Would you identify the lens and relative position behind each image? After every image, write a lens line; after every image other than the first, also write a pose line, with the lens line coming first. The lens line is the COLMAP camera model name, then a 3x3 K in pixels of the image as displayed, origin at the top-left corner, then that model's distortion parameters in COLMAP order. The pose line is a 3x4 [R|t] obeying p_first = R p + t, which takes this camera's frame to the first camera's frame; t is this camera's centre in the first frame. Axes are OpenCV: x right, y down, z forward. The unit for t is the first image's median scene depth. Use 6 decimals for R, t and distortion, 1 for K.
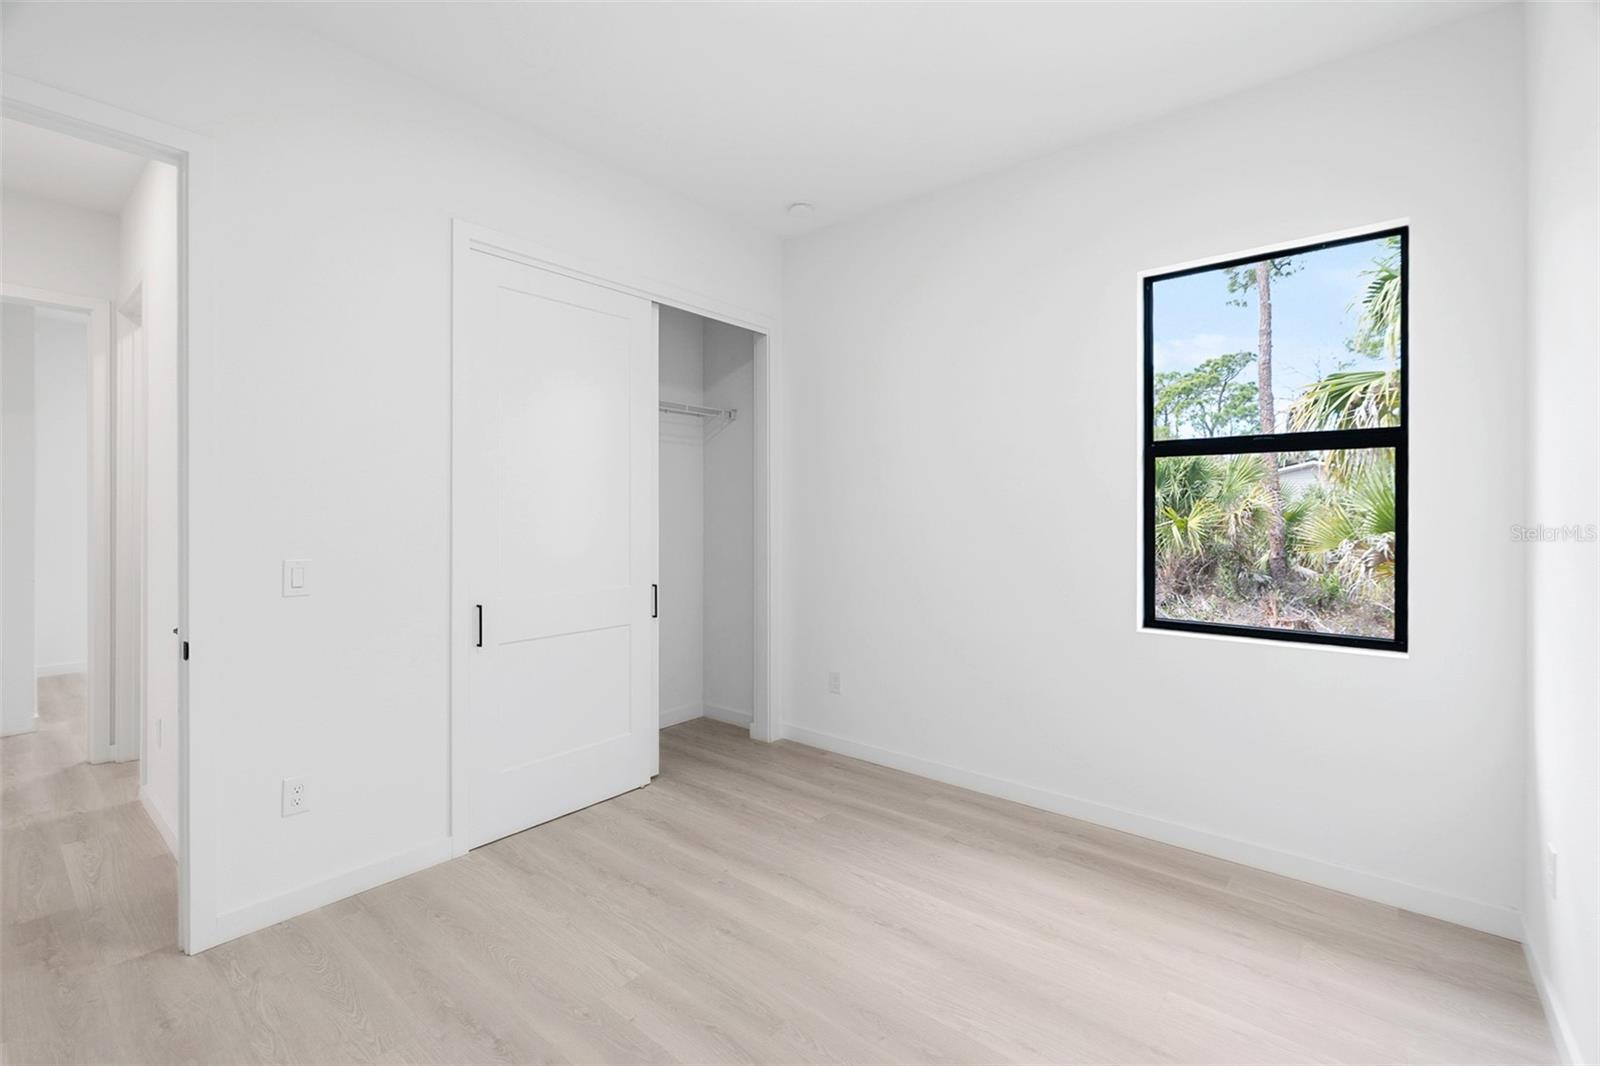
lens RADIAL K [[697.6, 0, 803.8], [0, 697.6, 518.2], [0, 0, 1]] dist [-0.004861, 0.002325]
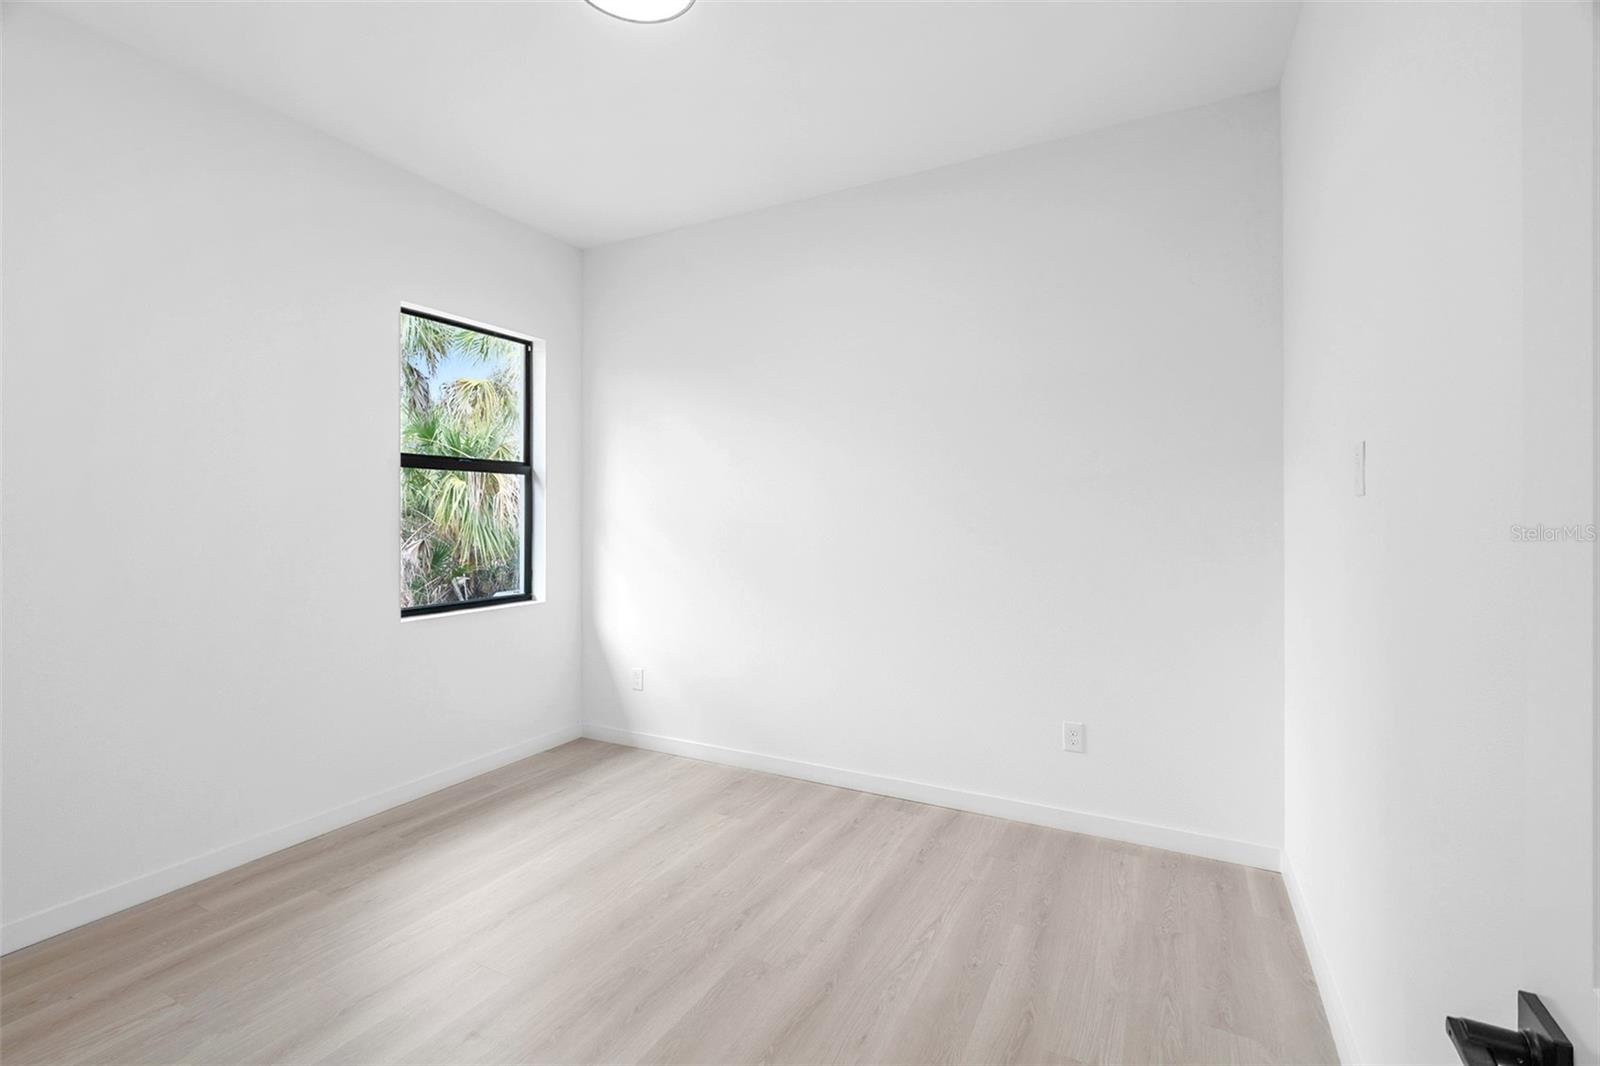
lens RADIAL K [[697.6, 0, 800.1], [0, 697.6, 526.2], [0, 0, 1]] dist [-0.004861, 0.002325]
pose [[-0.194726, -0.021973, 0.980611, -0.733139], [0.006346, 0.999700, 0.023661, -0.015042], [-0.980837, 0.010831, -0.194528, 0.580982]]
